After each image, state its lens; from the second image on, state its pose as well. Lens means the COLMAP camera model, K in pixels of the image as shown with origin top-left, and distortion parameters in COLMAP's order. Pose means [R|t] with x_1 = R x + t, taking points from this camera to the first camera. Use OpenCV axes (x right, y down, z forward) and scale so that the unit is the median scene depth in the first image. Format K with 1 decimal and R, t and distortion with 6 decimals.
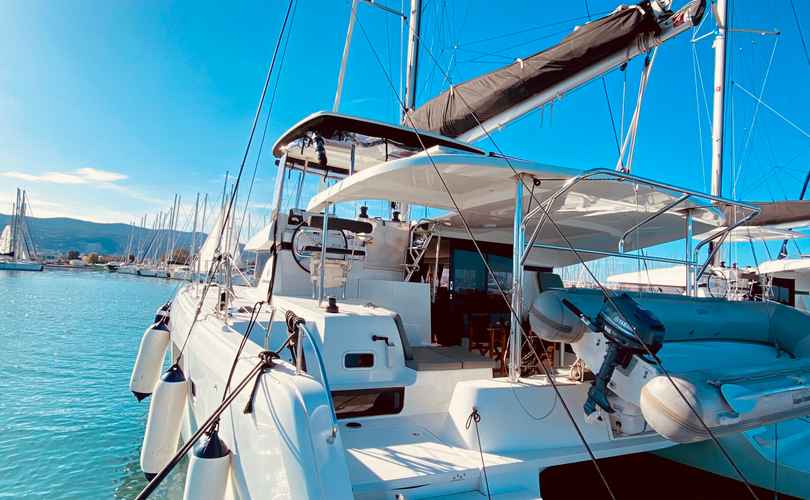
lens RADIAL K [[437.1, 0, 387.0], [0, 437.1, 250.6], [0, 0, 1]] dist [0.021894, -0.003167]
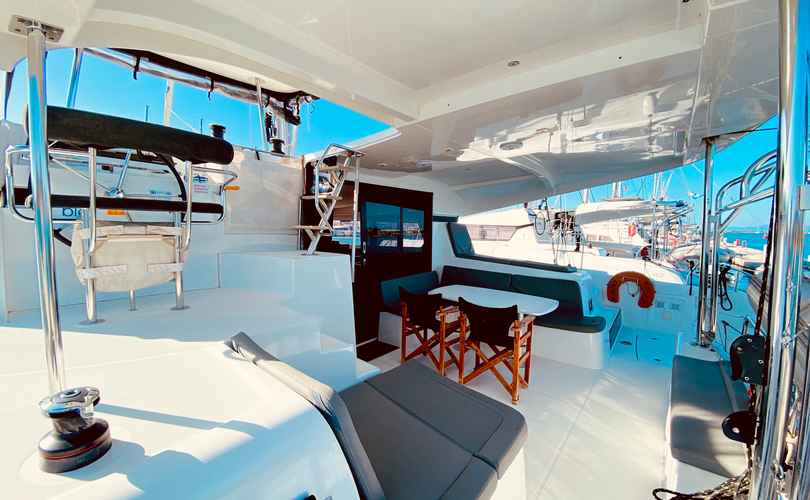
lens RADIAL K [[324.3, 0, 406.1], [0, 324.3, 256.9], [0, 0, 1]] dist [-0.029016, -0.002053]
pose [[0.914637, -0.087766, 0.394634, -0.008357], [0.019233, 0.984491, 0.174375, 0.000992], [-0.403818, -0.151900, 0.902140, 0.572255]]
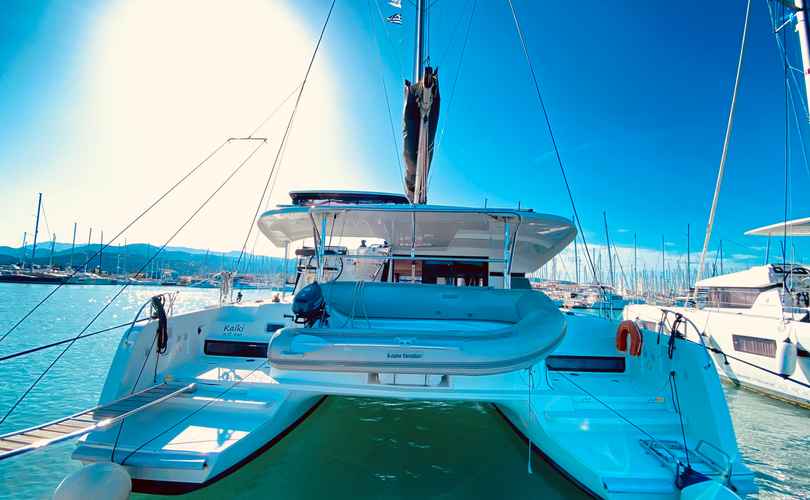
lens RADIAL K [[321.6, 0, 406.7], [0, 321.6, 253.4], [0, 0, 1]] dist [-0.007550, 0.000029]
pose [[0.869983, -0.083546, -0.485953, 0.751534], [0.050413, 0.995448, -0.080886, 0.055285], [0.490499, 0.045871, 0.870234, 0.074377]]
